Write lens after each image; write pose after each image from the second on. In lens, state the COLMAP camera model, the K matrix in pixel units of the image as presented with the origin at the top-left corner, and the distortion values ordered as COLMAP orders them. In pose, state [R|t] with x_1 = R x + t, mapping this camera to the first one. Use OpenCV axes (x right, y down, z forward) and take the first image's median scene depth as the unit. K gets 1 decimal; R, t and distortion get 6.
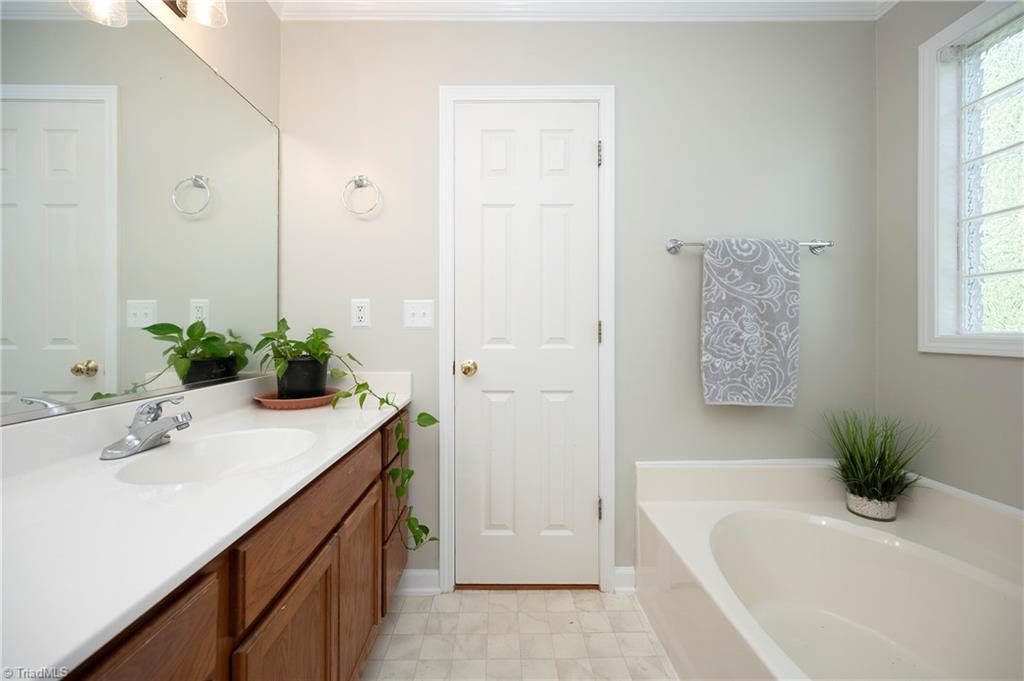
lens RADIAL K [[408.2, 0, 501.8], [0, 408.2, 331.1], [0, 0, 1]] dist [-0.001755, 0.000469]
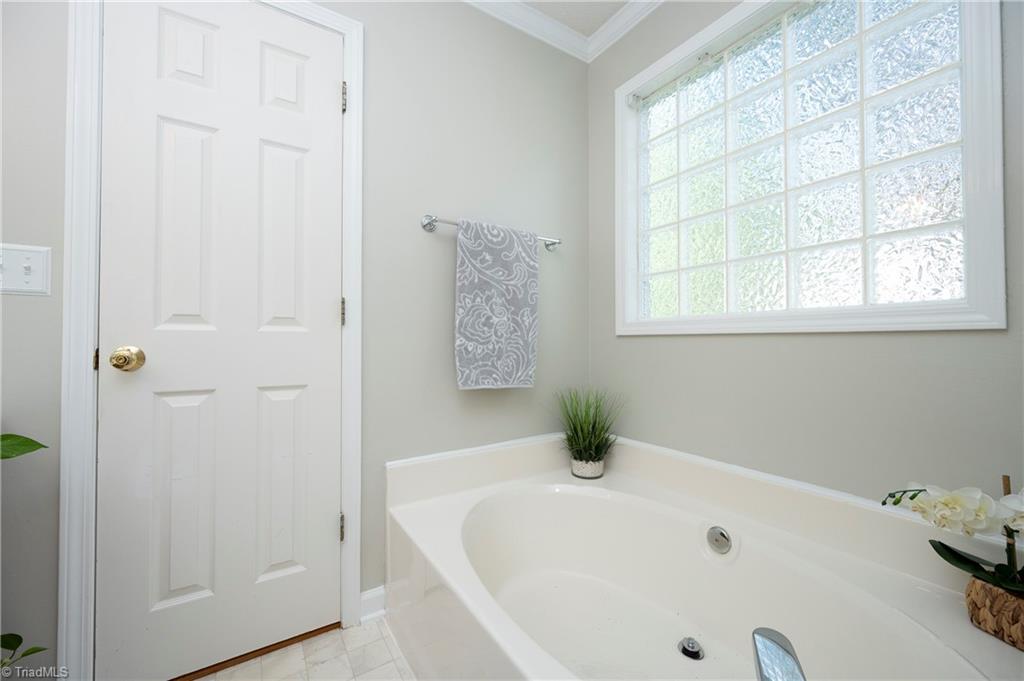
lens RADIAL K [[408.2, 0, 515.9], [0, 408.2, 336.3], [0, 0, 1]] dist [-0.001755, 0.000469]
pose [[0.834541, 0.009958, 0.550856, 0.082007], [0.000264, 0.999829, -0.018474, 0.071201], [-0.550946, 0.015563, 0.834396, 0.125240]]
